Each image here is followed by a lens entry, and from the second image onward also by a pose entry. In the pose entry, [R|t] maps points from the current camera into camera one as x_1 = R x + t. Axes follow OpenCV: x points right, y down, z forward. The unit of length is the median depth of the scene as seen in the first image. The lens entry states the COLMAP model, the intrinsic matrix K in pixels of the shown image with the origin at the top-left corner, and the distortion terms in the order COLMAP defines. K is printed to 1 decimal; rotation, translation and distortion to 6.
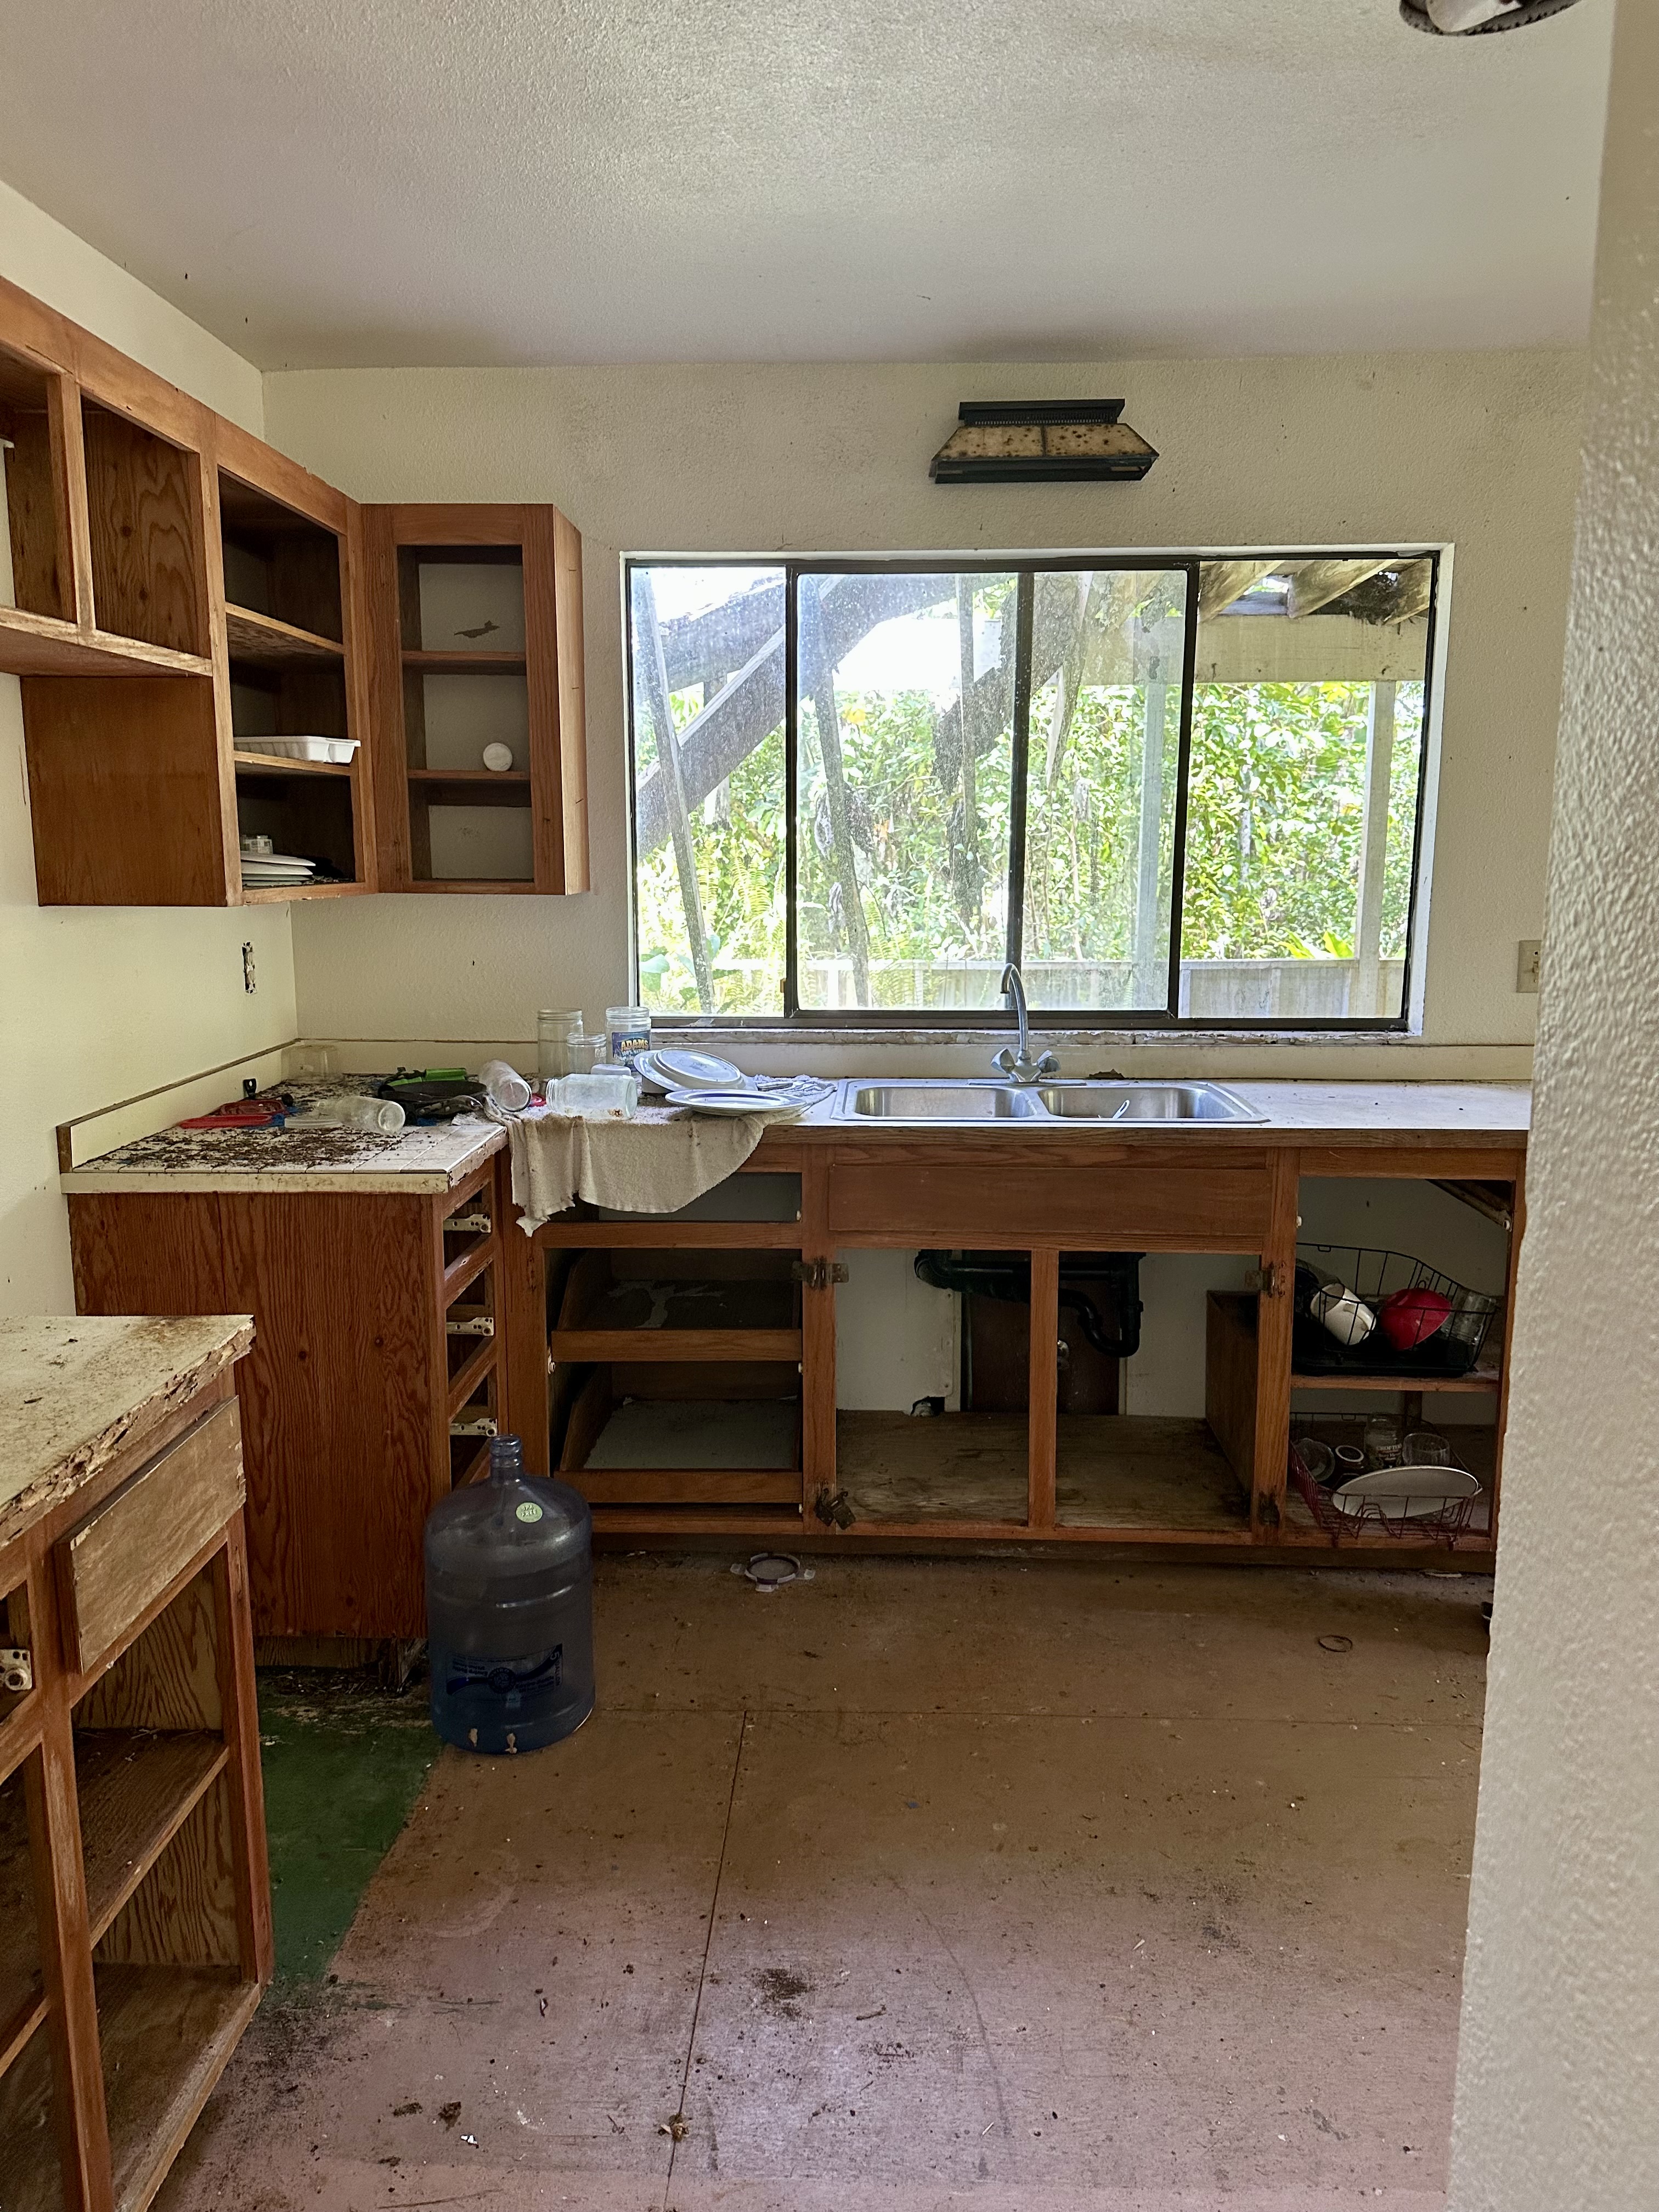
lens RADIAL K [[1584.6, 0, 829.5], [0, 1584.6, 1106.0], [0, 0, 1]] dist [-0.001524, -0.002020]
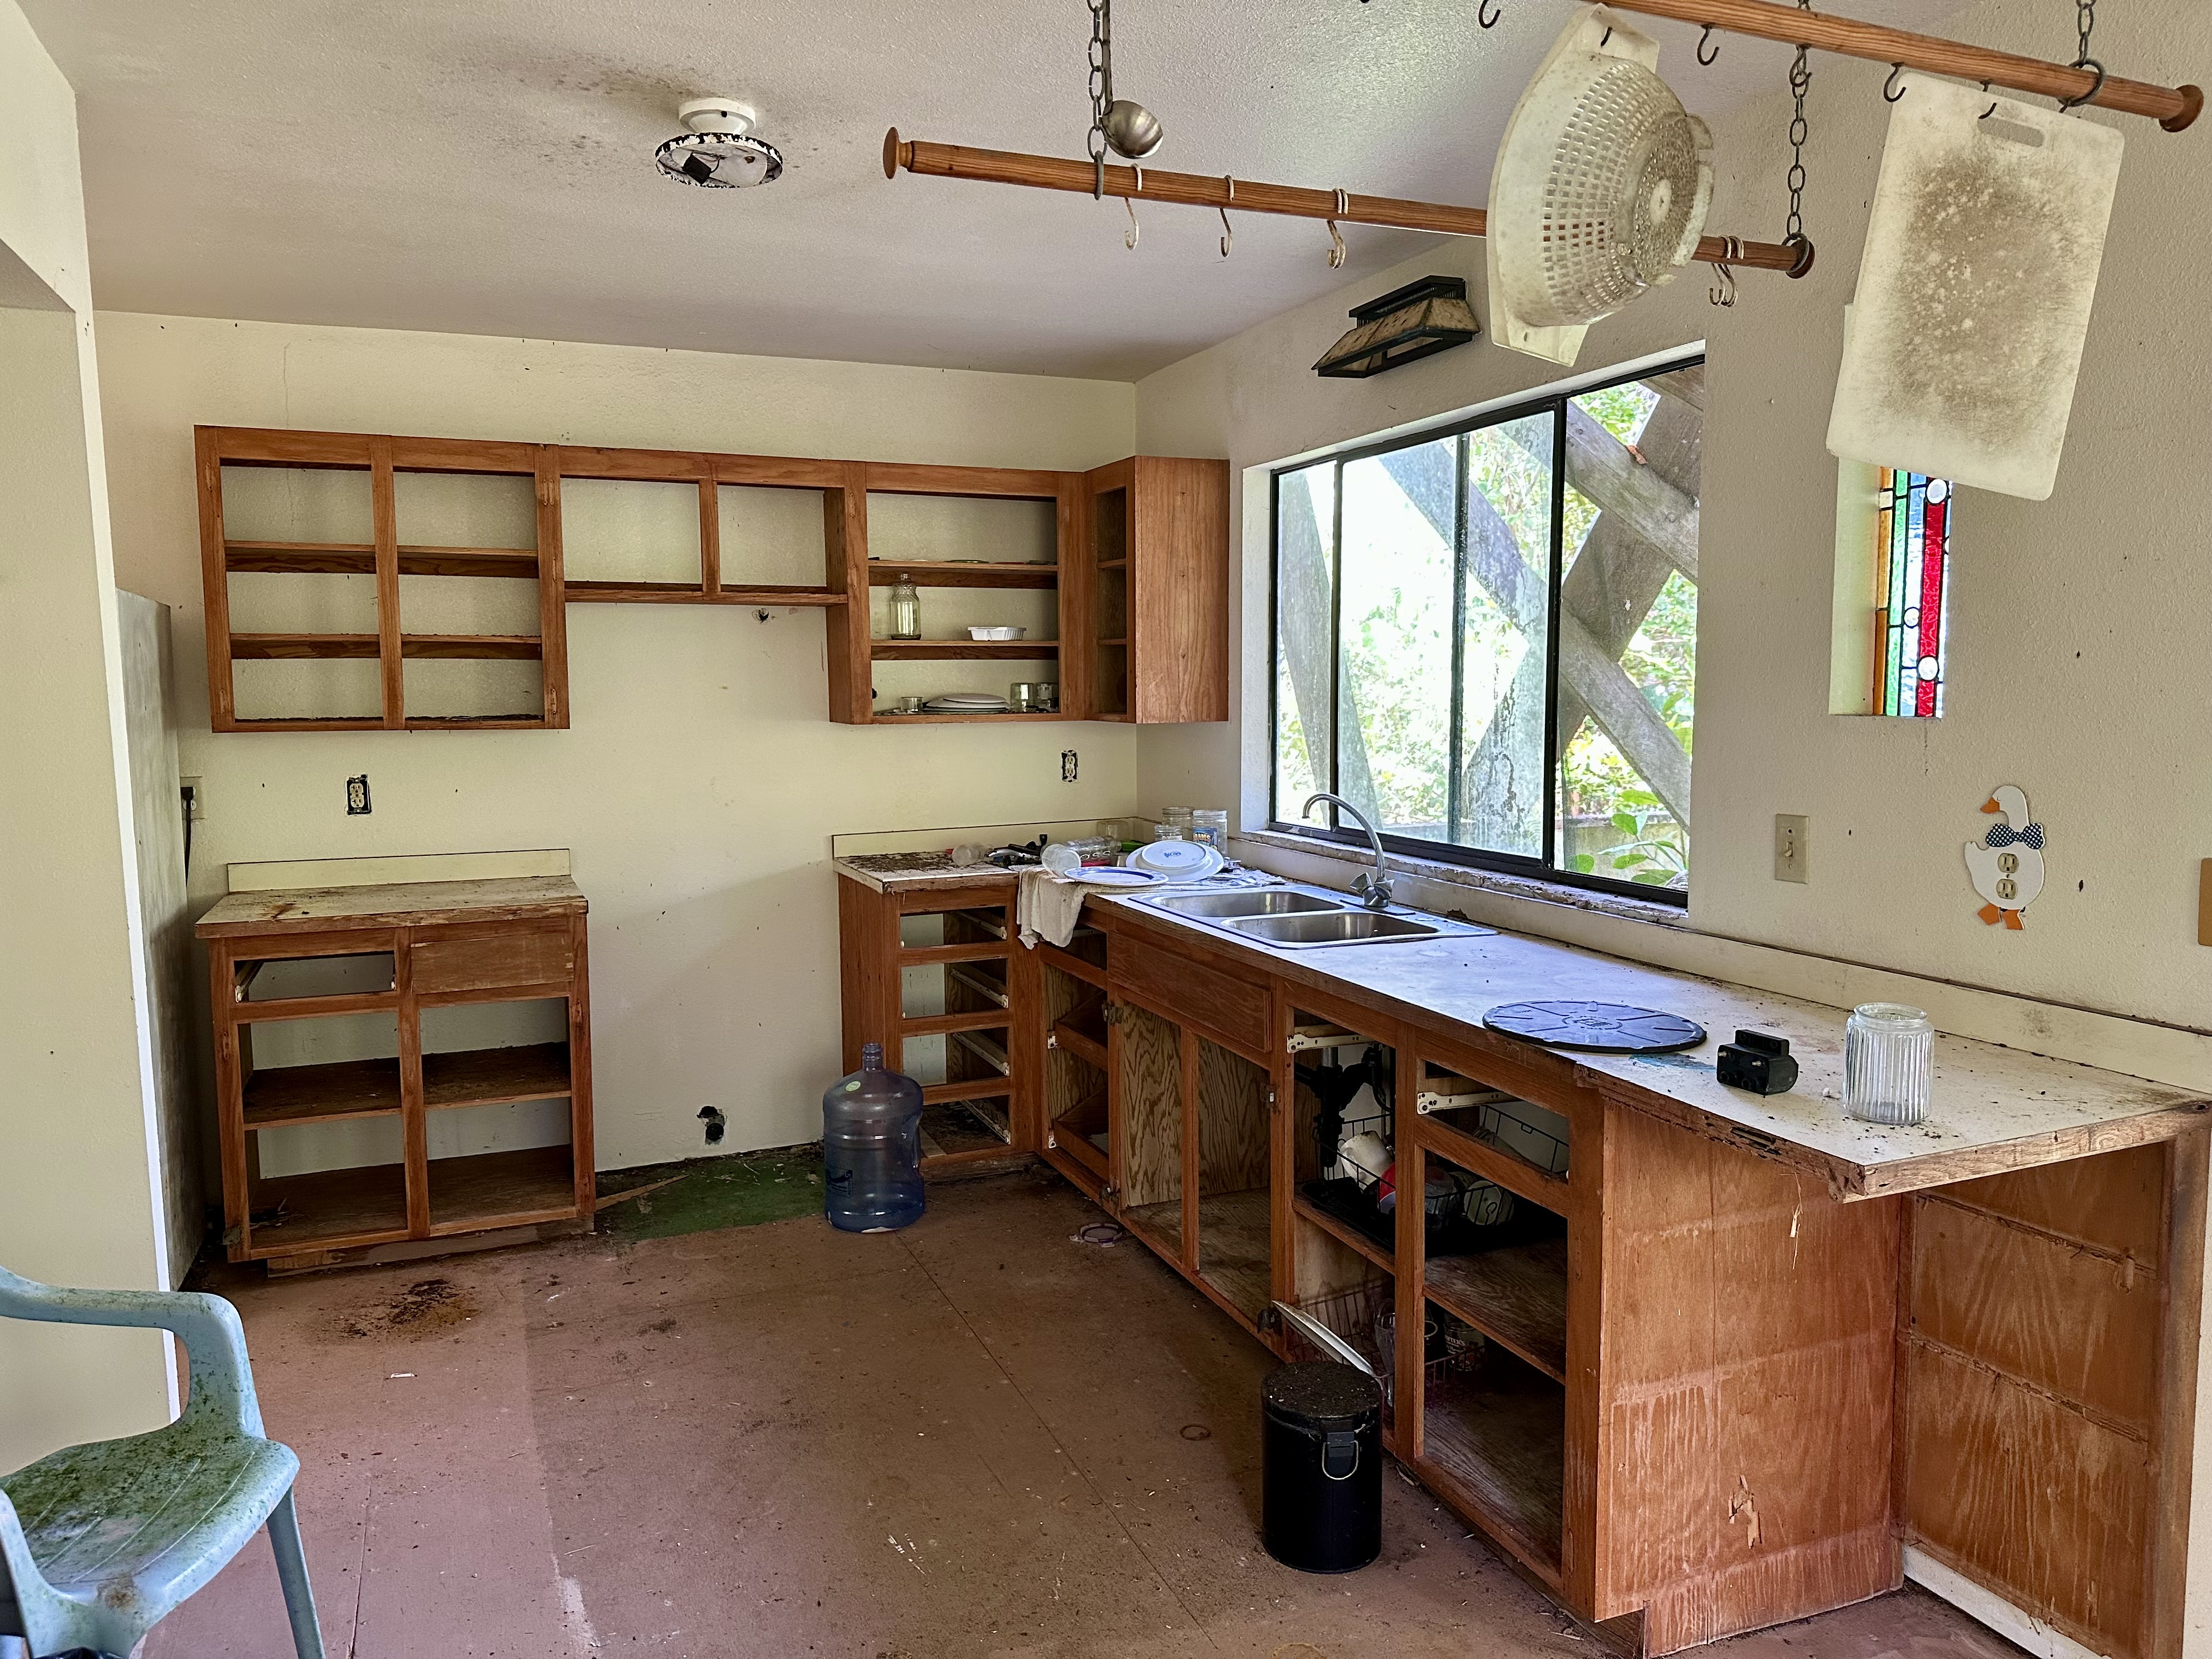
lens RADIAL K [[1584.6, 0, 1106.0], [0, 1584.6, 829.5], [0, 0, 1]] dist [-0.001524, -0.002020]
pose [[0.403219, 0.084025, -0.911238, 1.069851], [-0.146244, 0.988894, 0.026473, -0.070768], [0.903342, 0.122589, 0.411029, 0.397992]]
